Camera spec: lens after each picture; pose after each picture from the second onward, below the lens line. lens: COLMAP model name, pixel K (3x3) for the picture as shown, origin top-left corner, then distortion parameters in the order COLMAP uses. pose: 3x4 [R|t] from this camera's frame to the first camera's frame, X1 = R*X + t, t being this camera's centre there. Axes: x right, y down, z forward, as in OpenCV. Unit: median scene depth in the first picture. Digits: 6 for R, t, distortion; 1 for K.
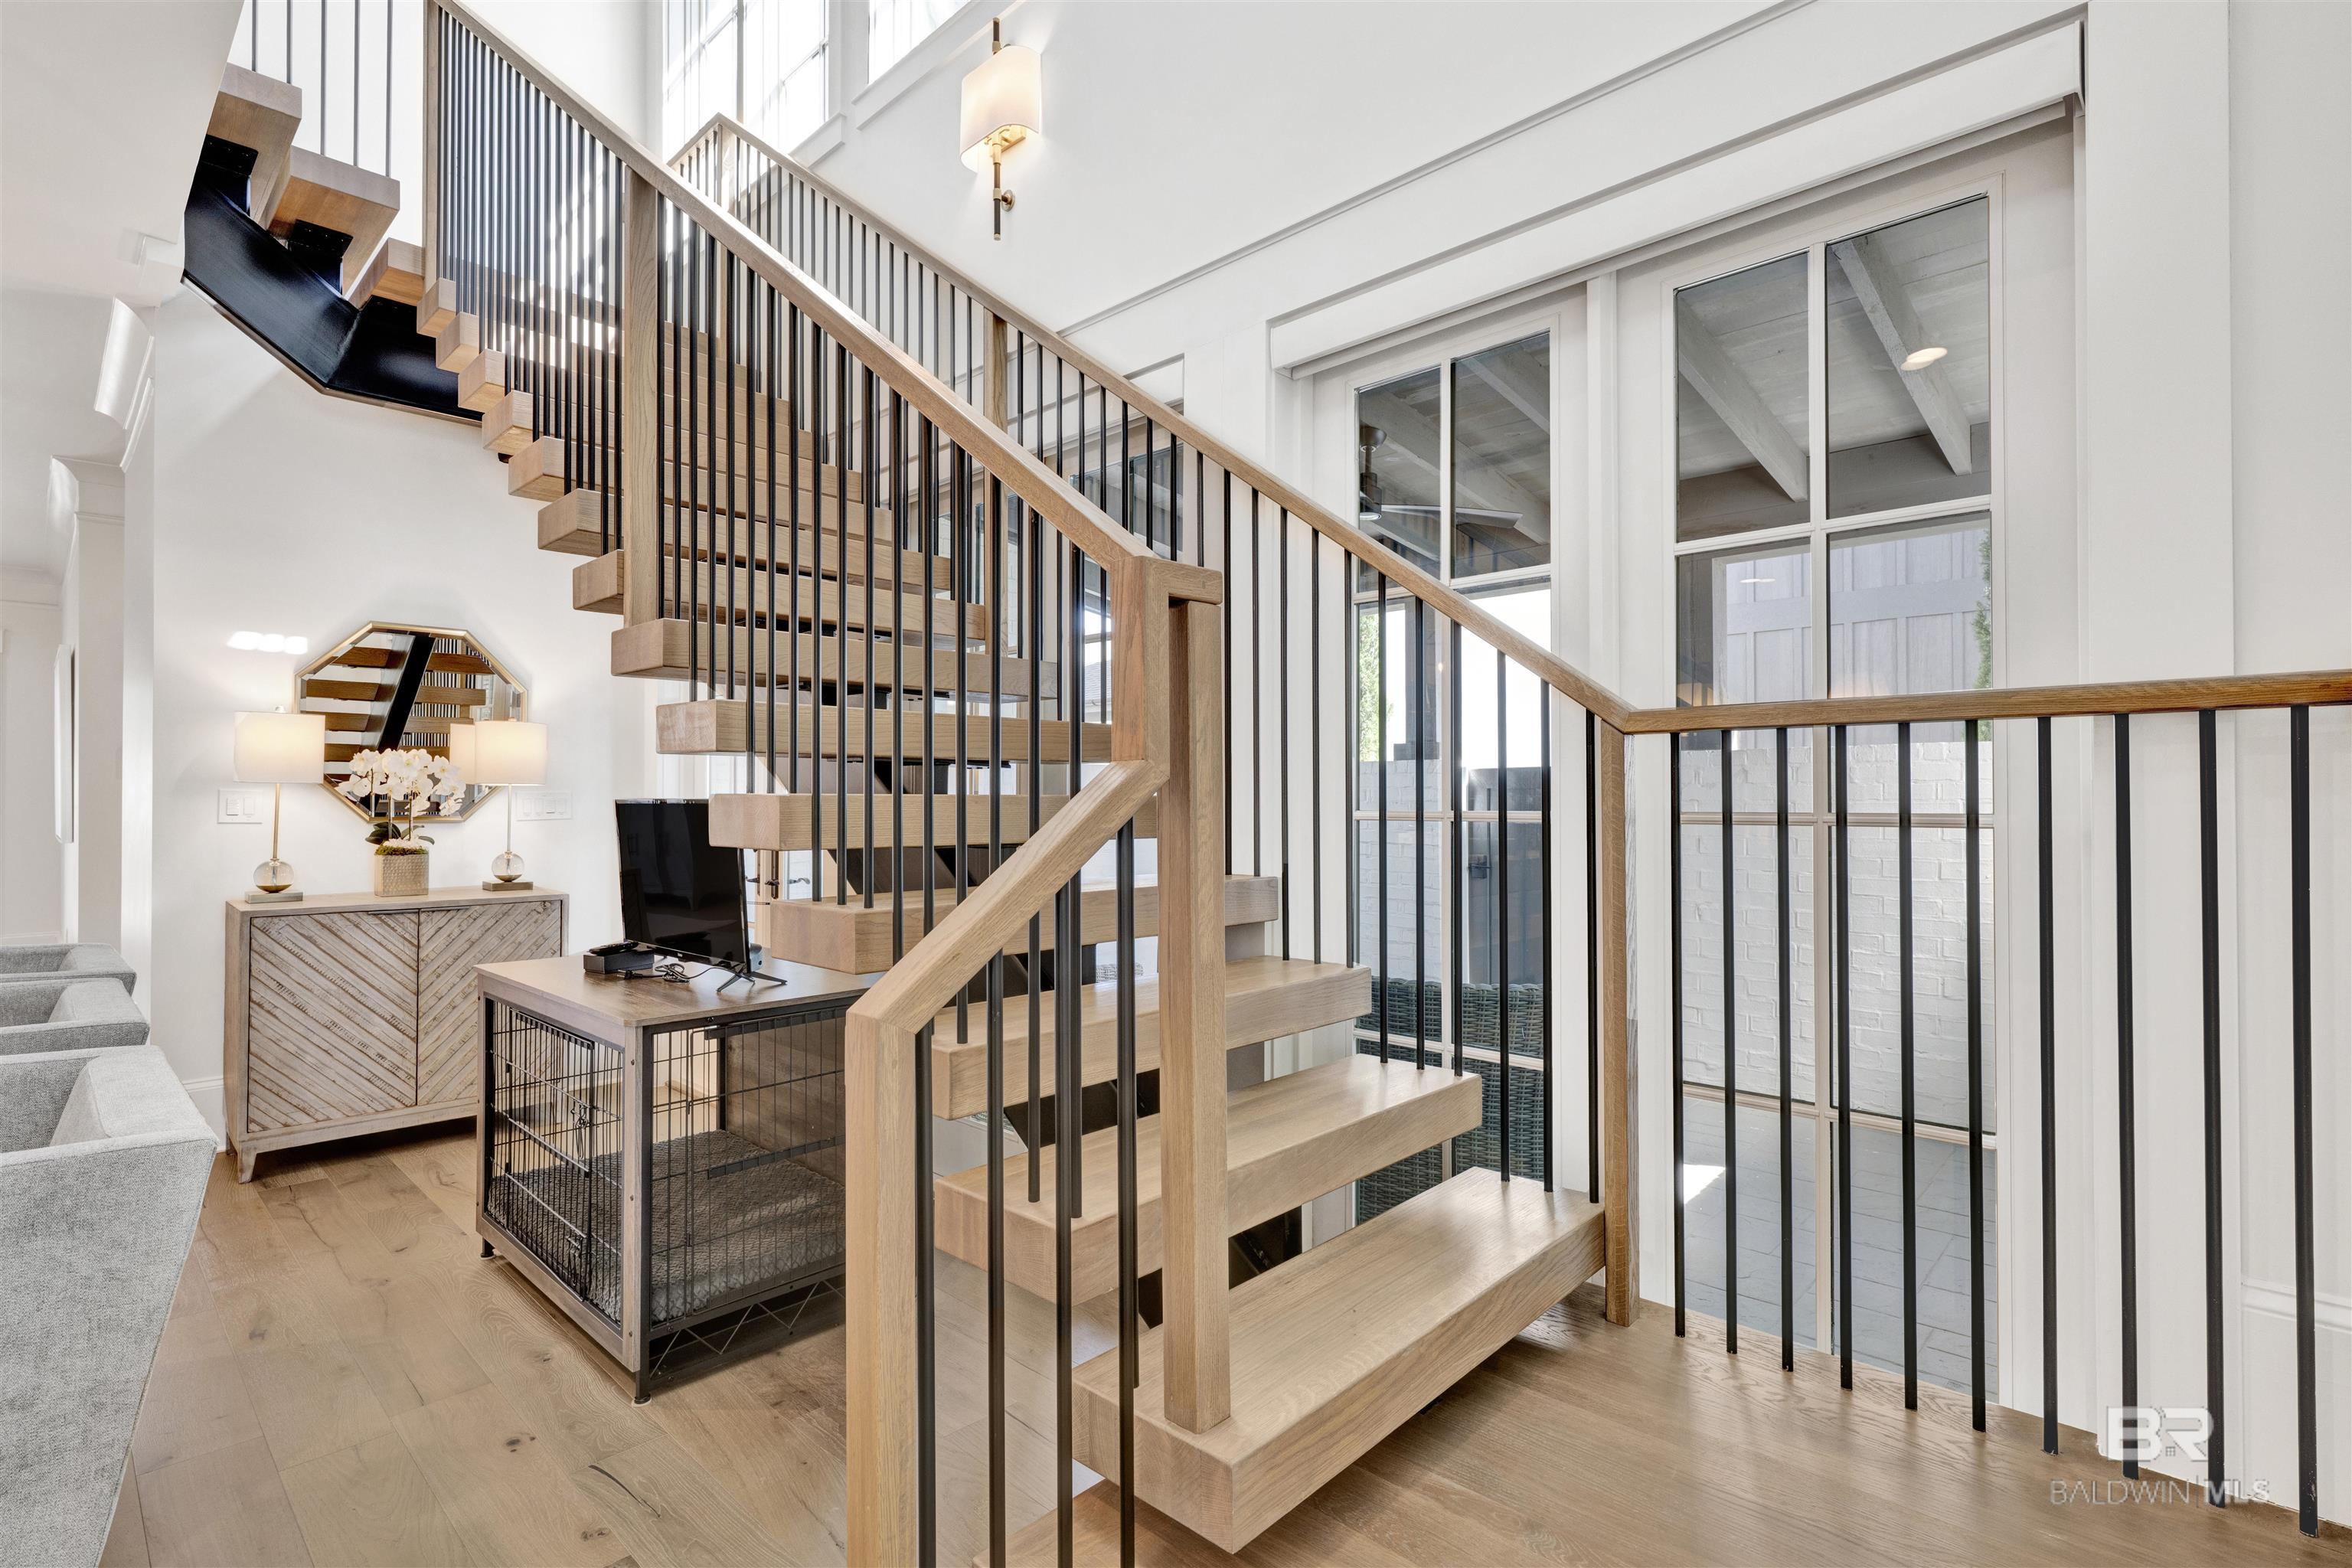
lens RADIAL K [[1087.1, 0, 1178.3], [0, 1087.1, 793.6], [0, 0, 1]] dist [-0.005586, 0.000950]
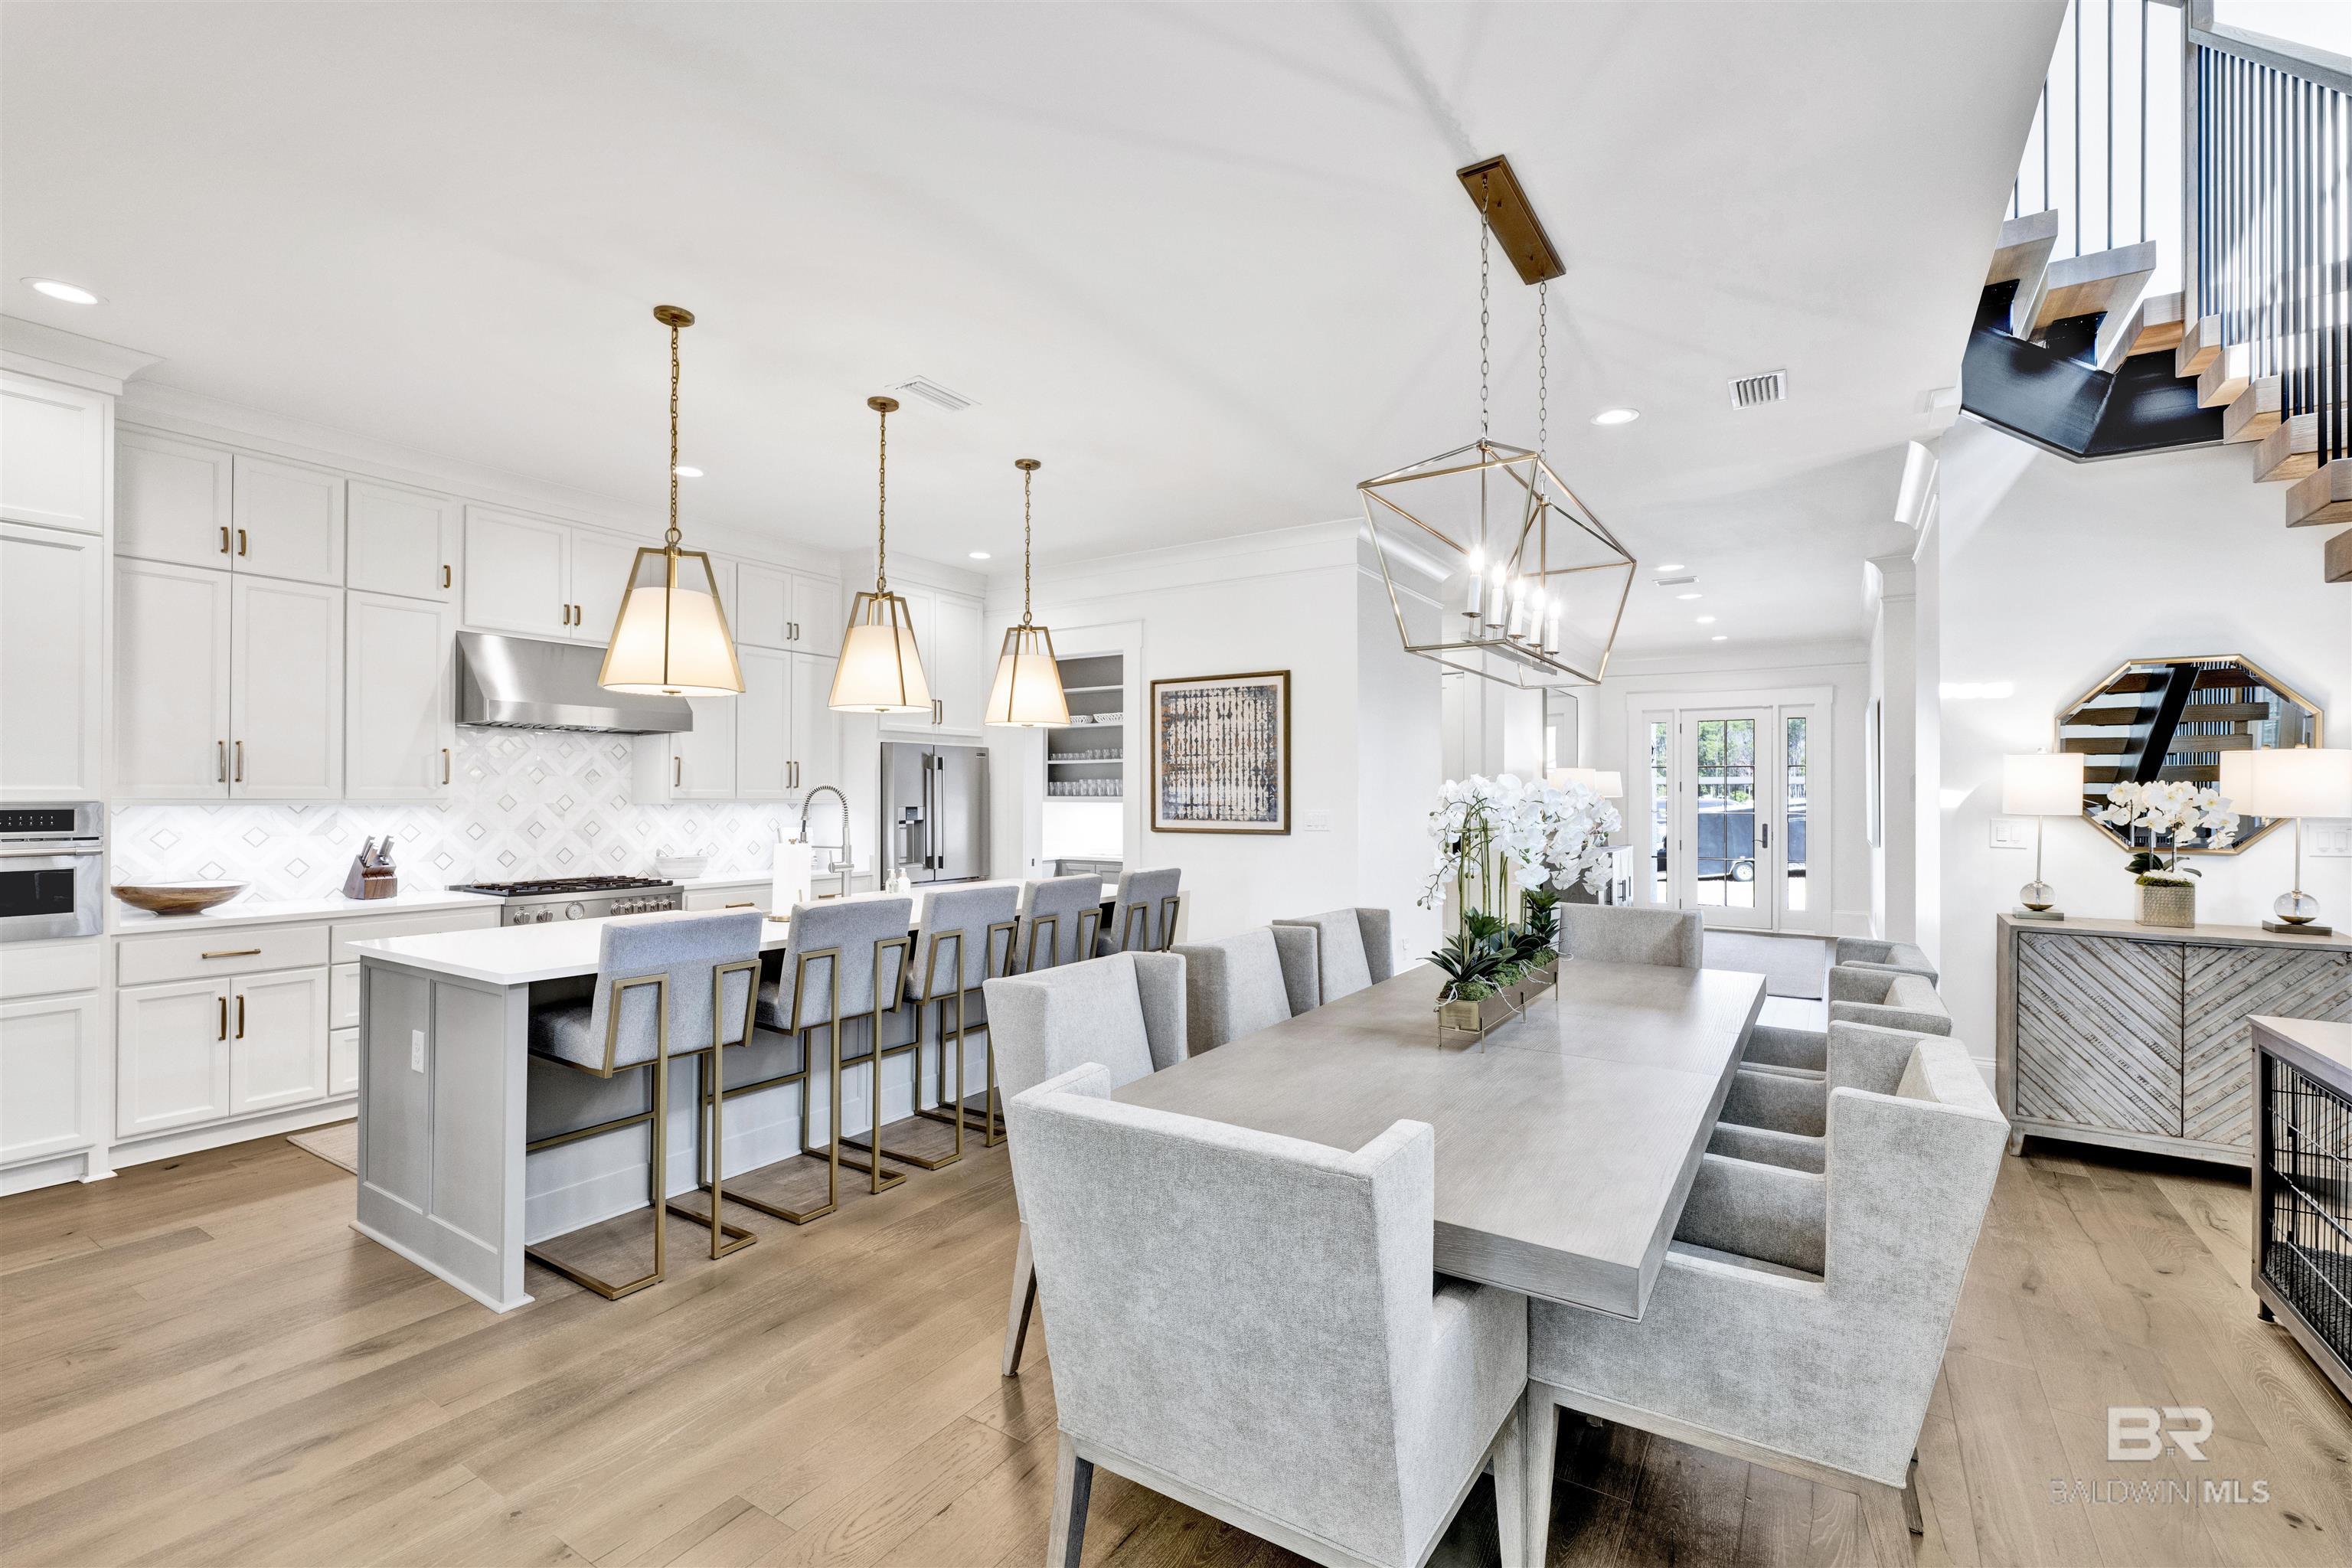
lens RADIAL K [[1028.2, 0, 1178.6], [0, 1028.2, 790.8], [0, 0, 1]] dist [0.001847, 0.000250]
pose [[0.182587, -0.004517, -0.983179, 0.073913], [0.003826, 0.999985, -0.003884, -0.036282], [0.983182, -0.003053, 0.182601, -0.096411]]
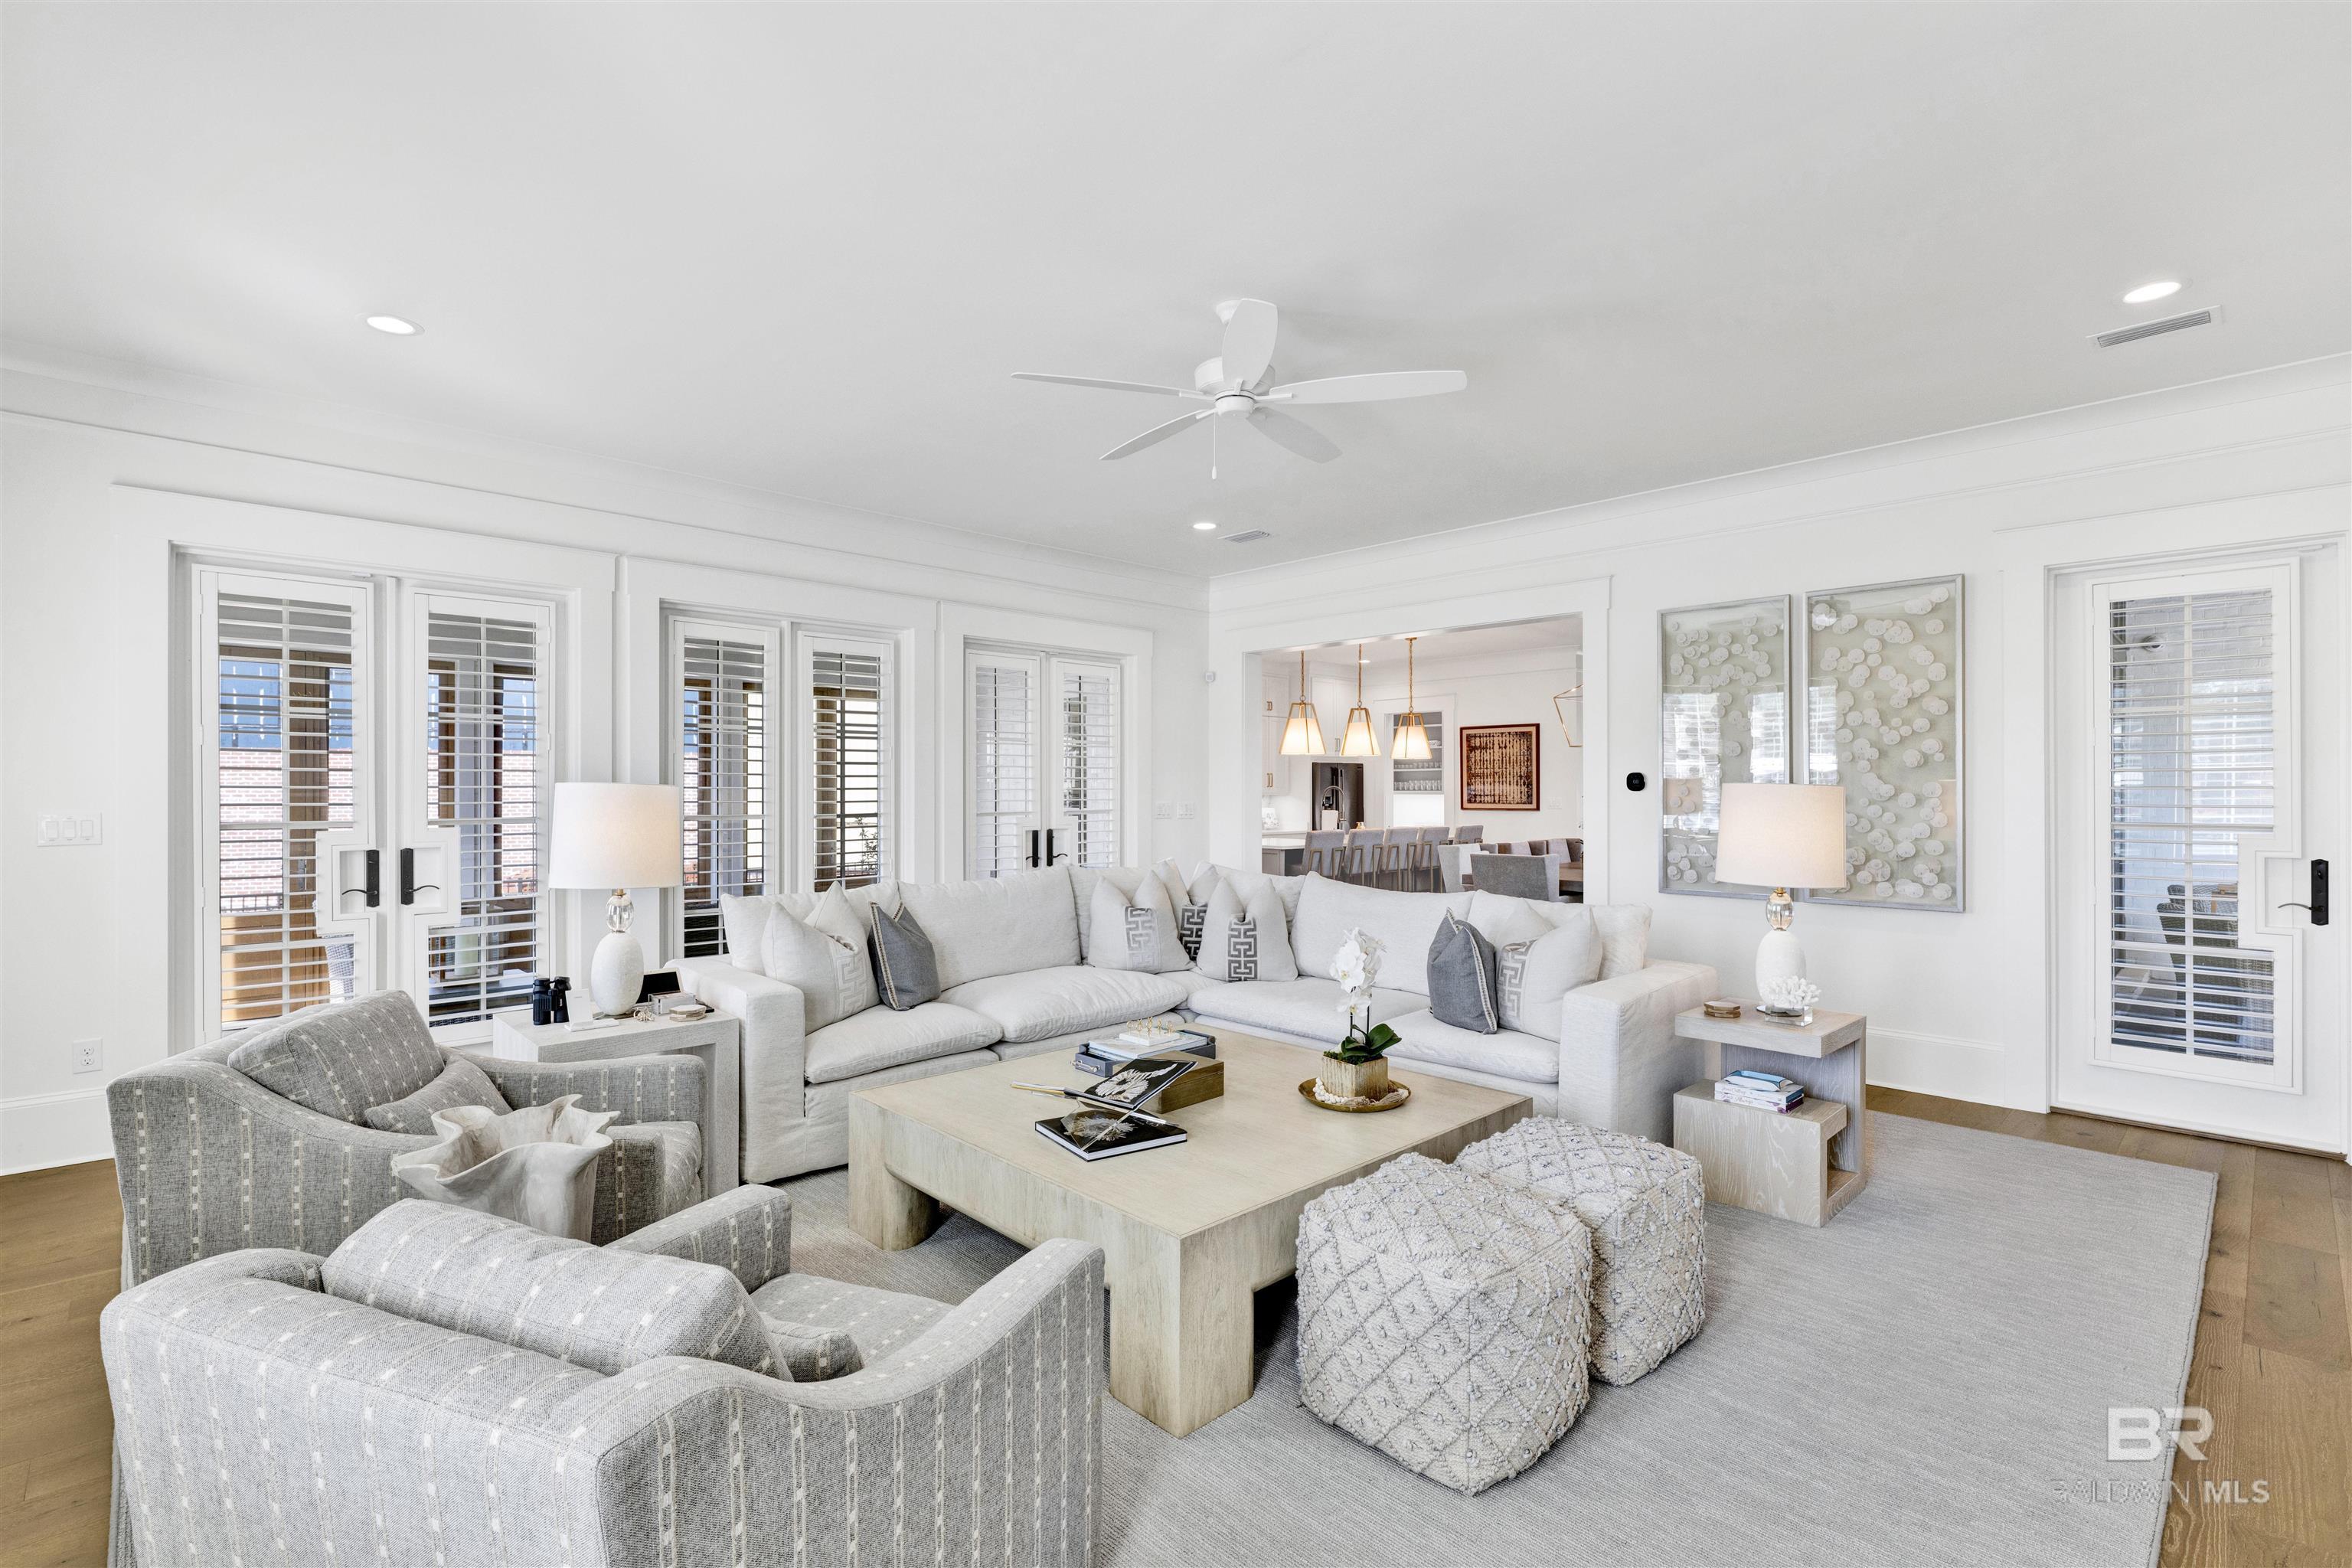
lens RADIAL K [[1087.1, 0, 1174.1], [0, 1087.1, 792.5], [0, 0, 1]] dist [-0.005586, 0.000950]
pose [[-0.043919, -0.000341, -0.999035, 0.499090], [0.007187, 0.999974, -0.000658, -0.035215], [0.999009, -0.007209, -0.043916, -0.214166]]
